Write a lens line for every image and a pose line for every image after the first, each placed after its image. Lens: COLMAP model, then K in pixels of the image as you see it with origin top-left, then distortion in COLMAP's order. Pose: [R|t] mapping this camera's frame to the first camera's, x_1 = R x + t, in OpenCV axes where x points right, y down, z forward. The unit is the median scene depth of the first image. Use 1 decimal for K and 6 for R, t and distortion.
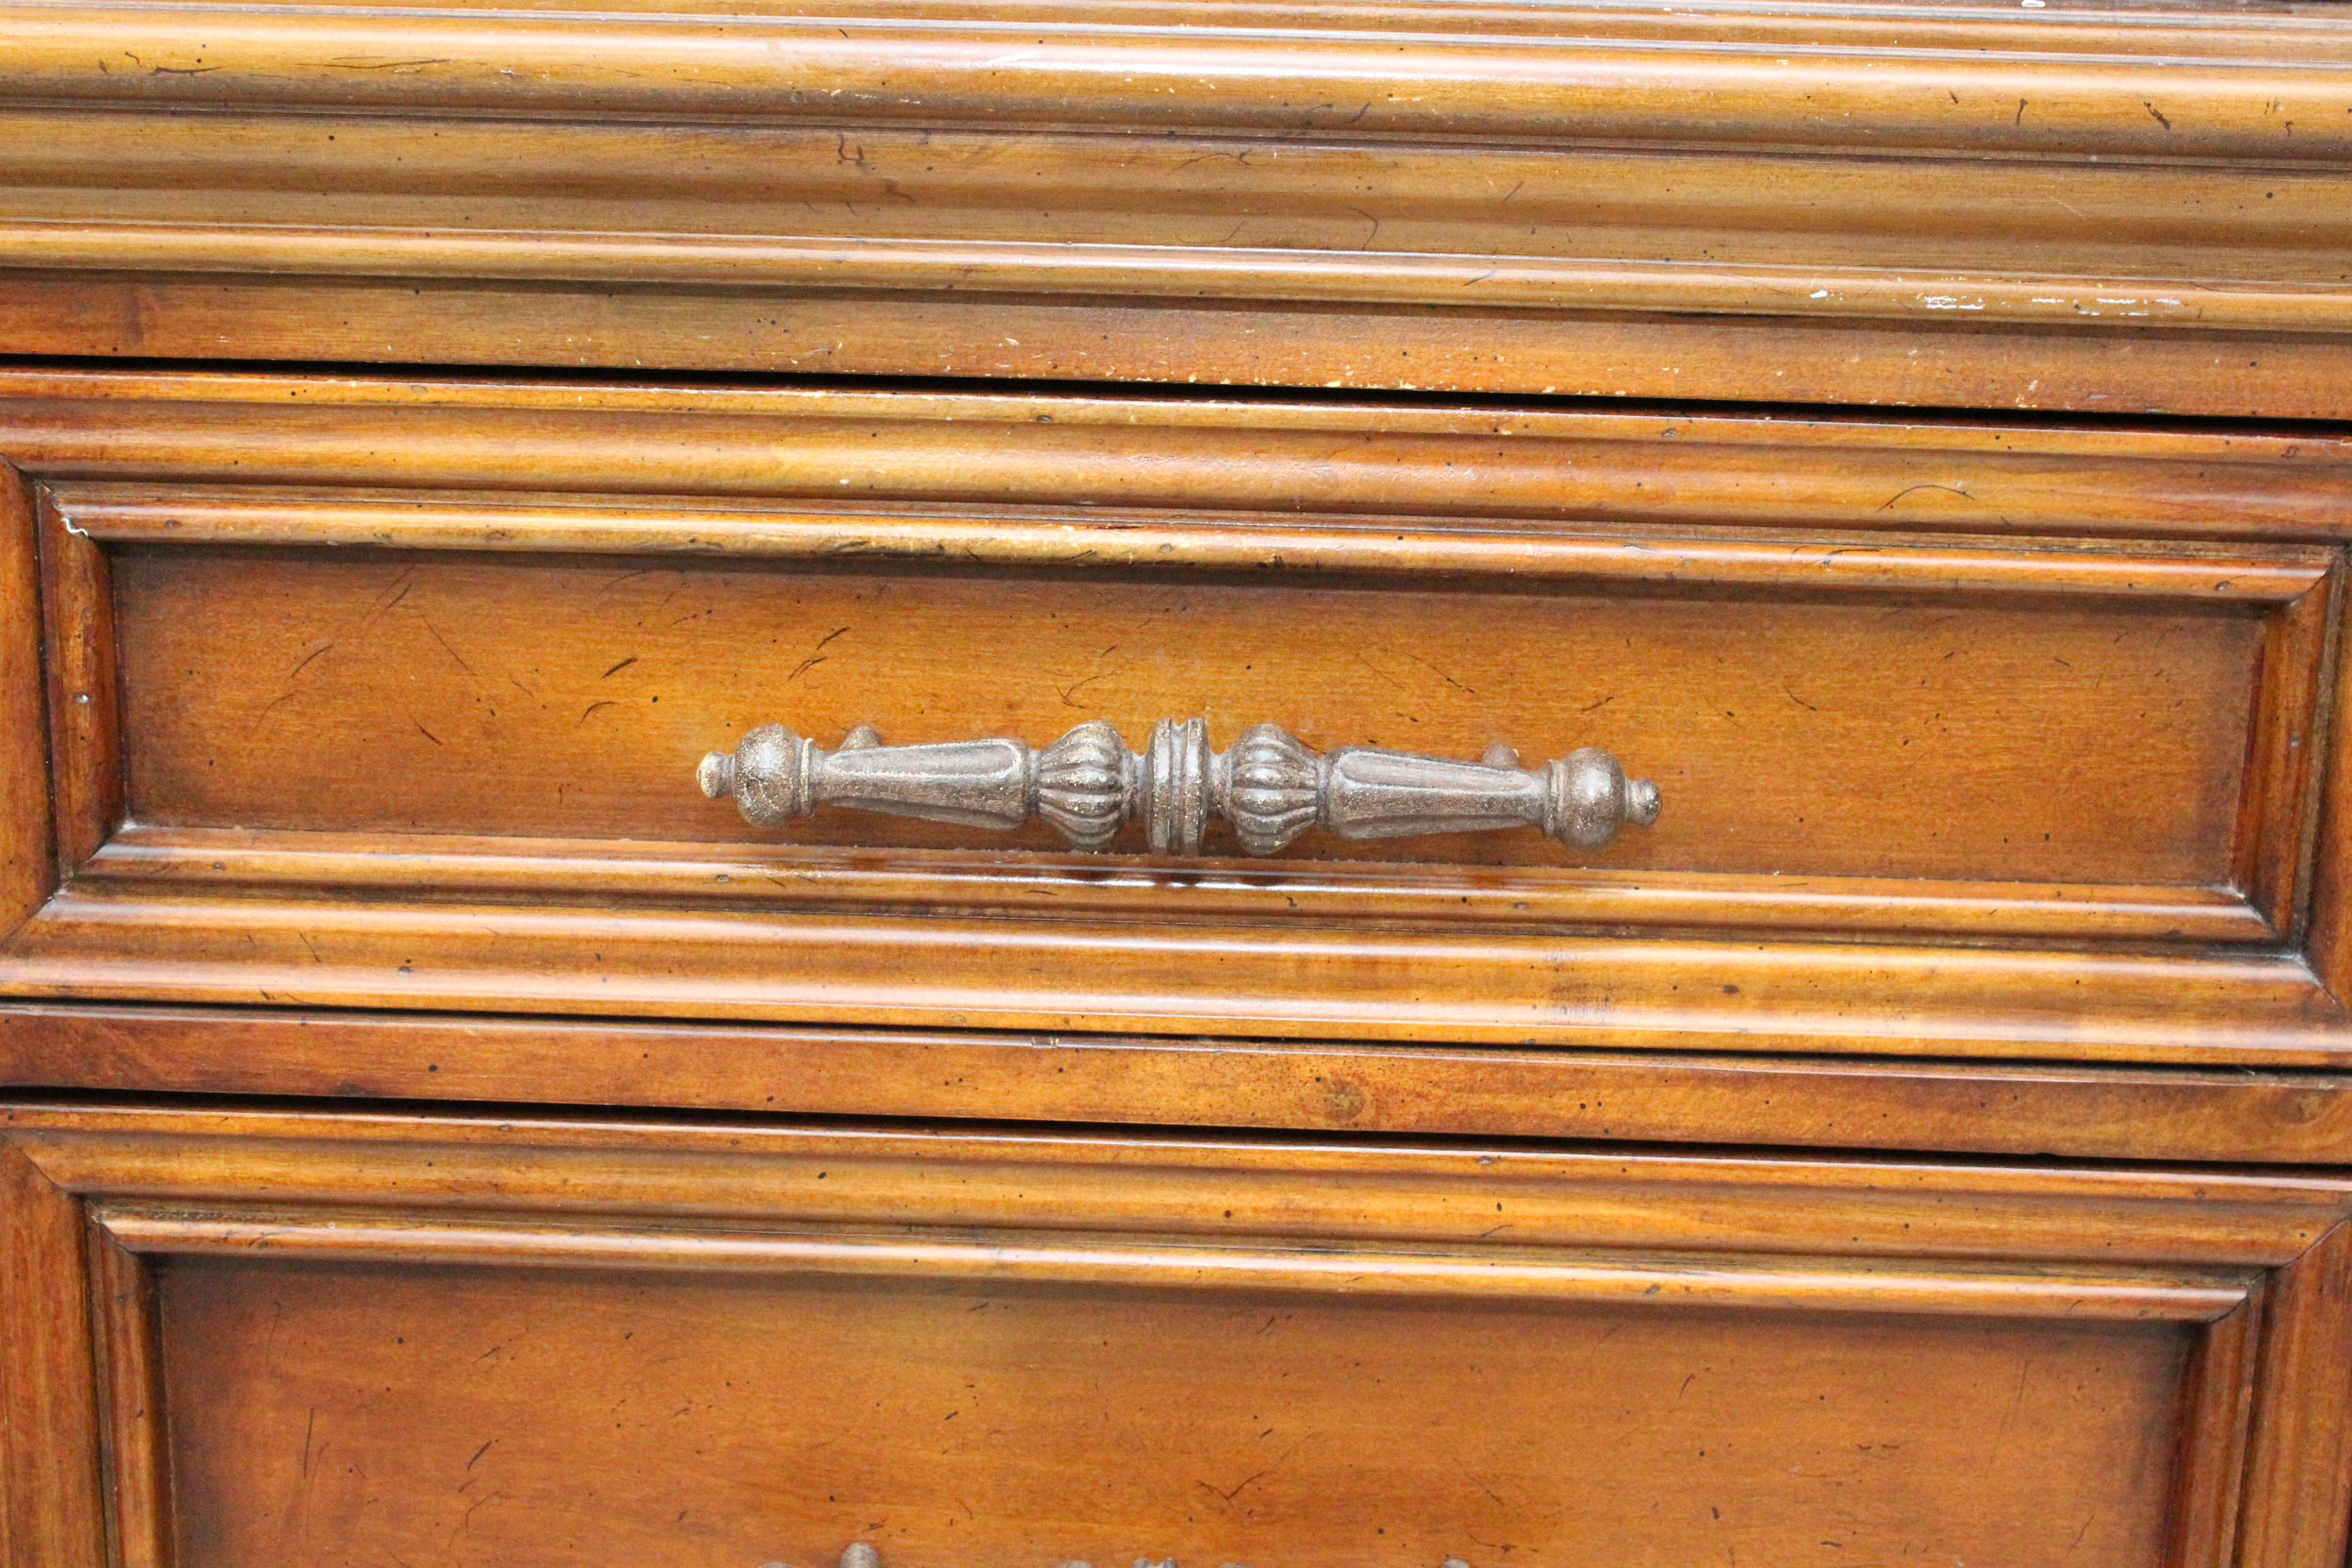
lens RADIAL K [[3378.7, 0, 1176.0], [0, 3378.7, 784.0], [0, 0, 1]] dist [-0.014359, -0.026203]
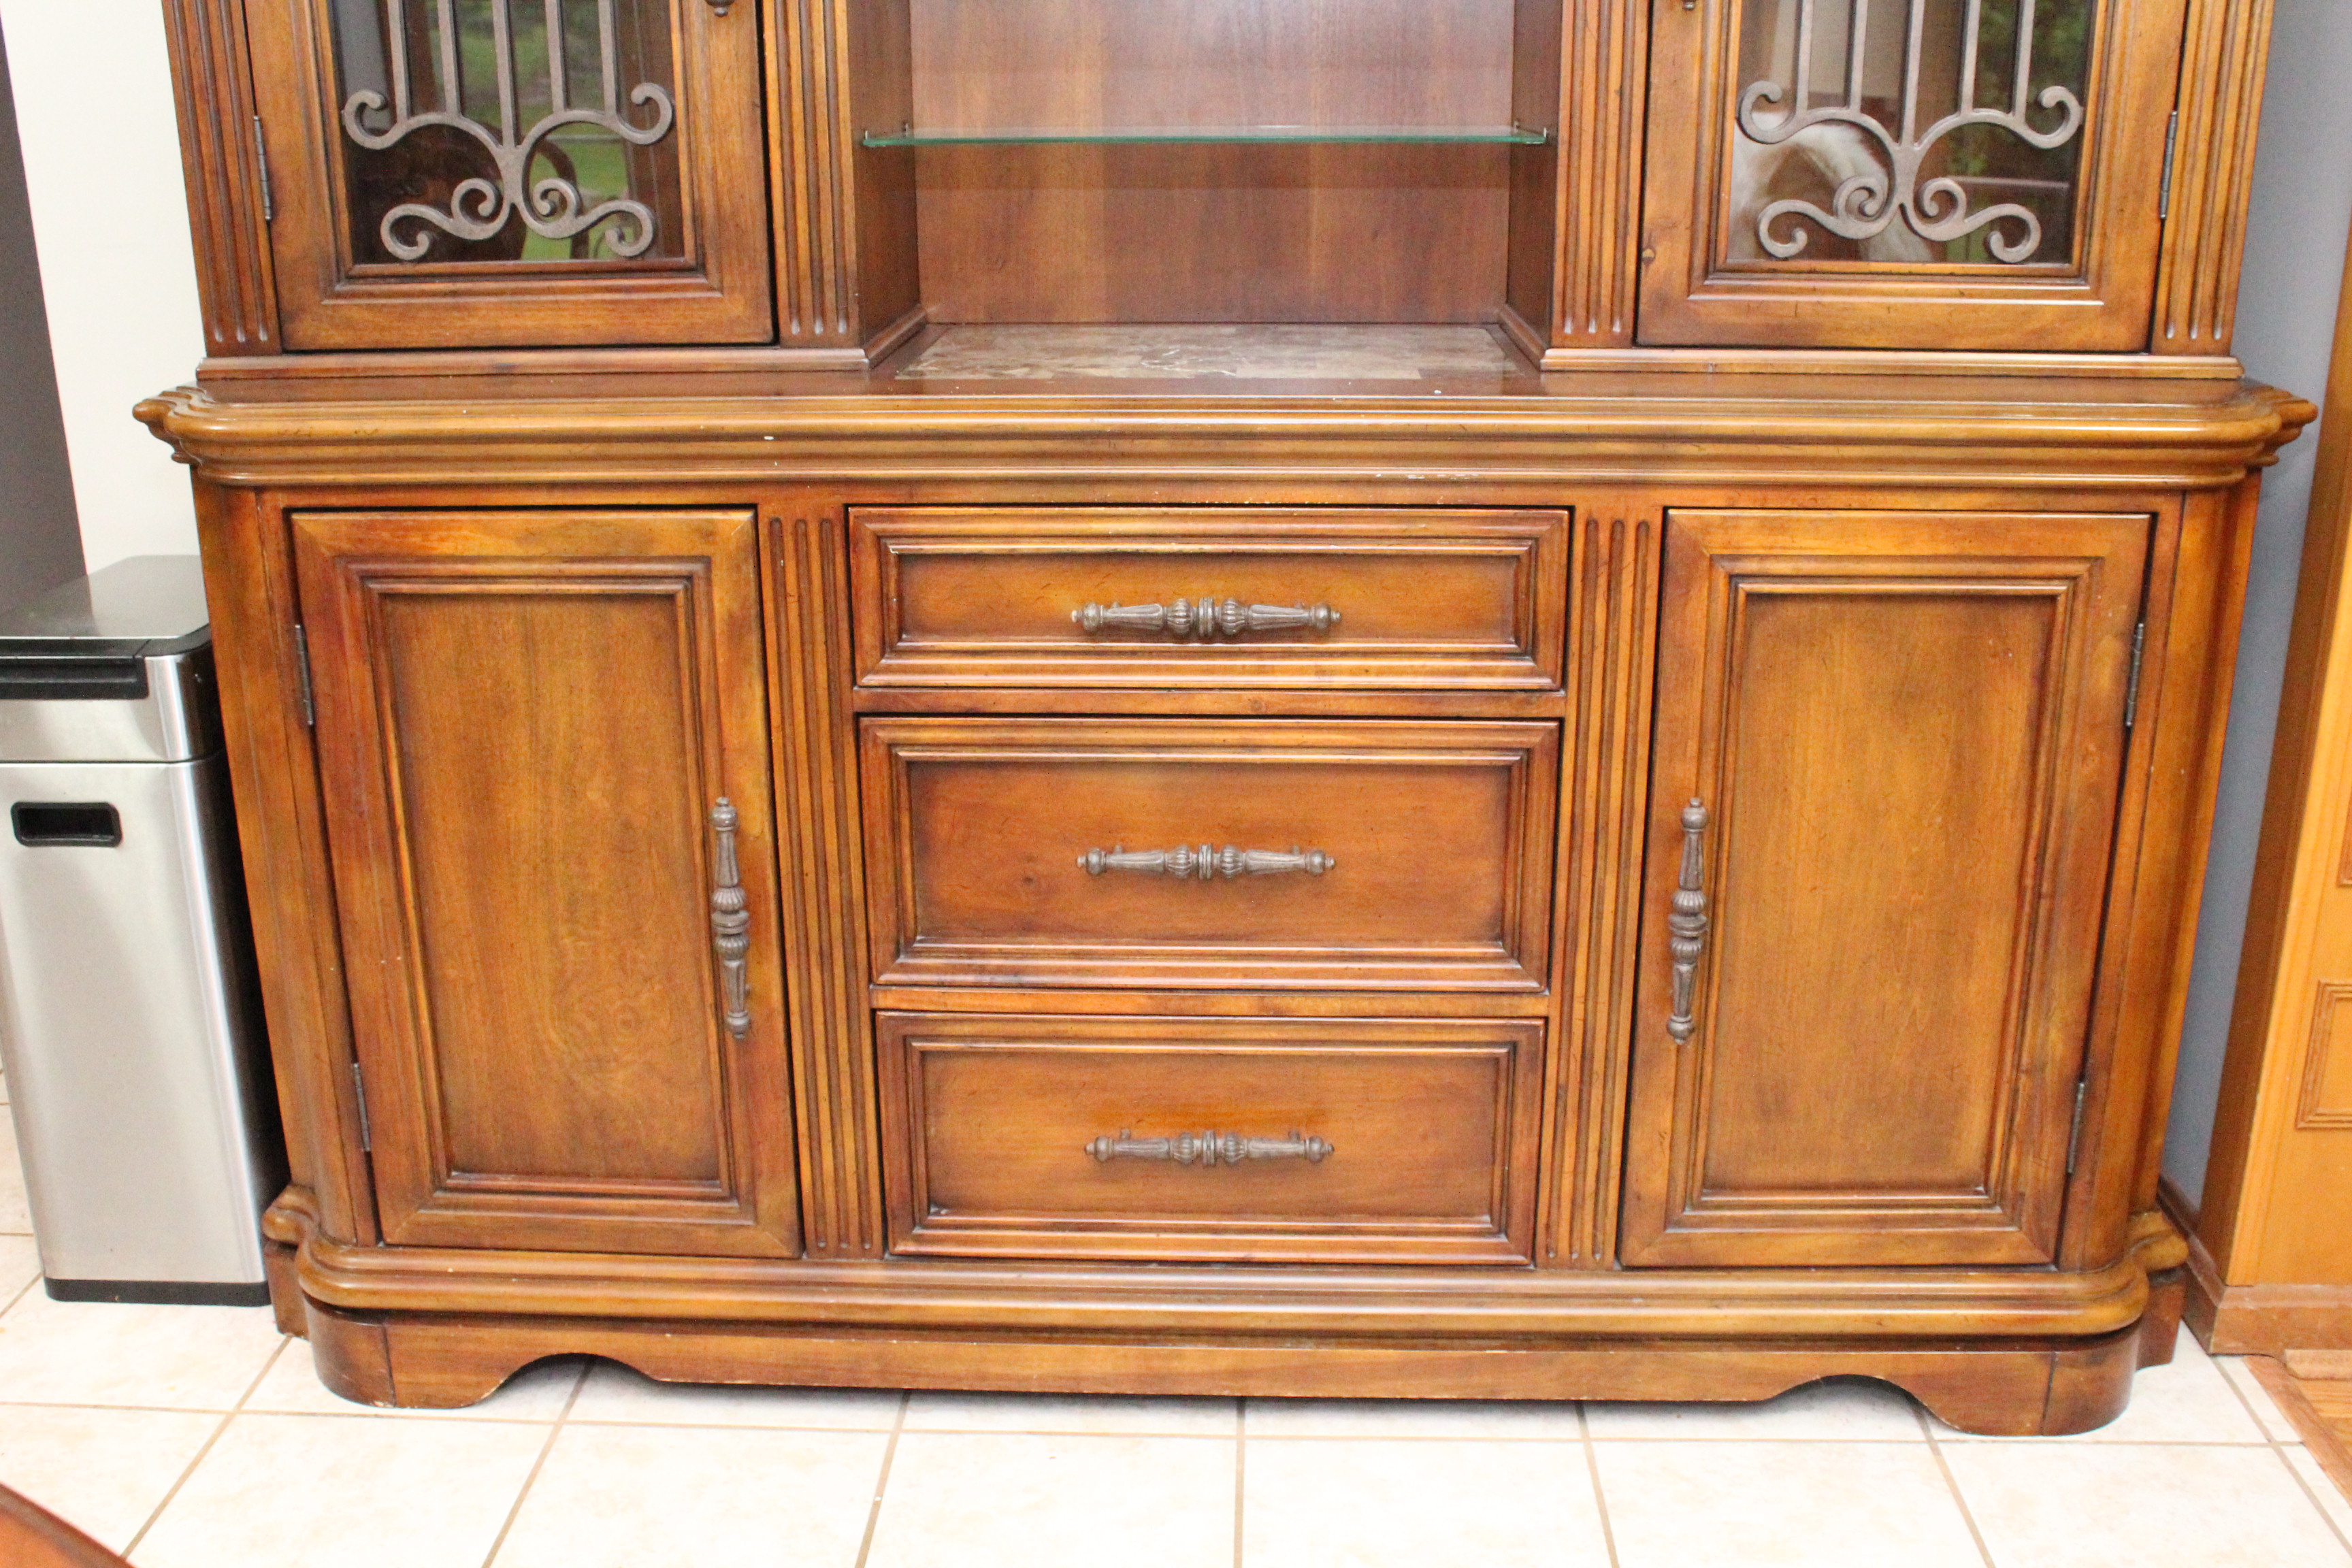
lens RADIAL K [[2274.1, 0, 1176.0], [0, 2274.1, 784.0], [0, 0, 1]] dist [-0.135542, 0.141625]
pose [[0.999369, -0.023440, -0.026680, 0.027112], [0.025331, 0.997019, 0.072882, 0.001452], [0.024892, -0.073512, 0.996984, -1.343196]]
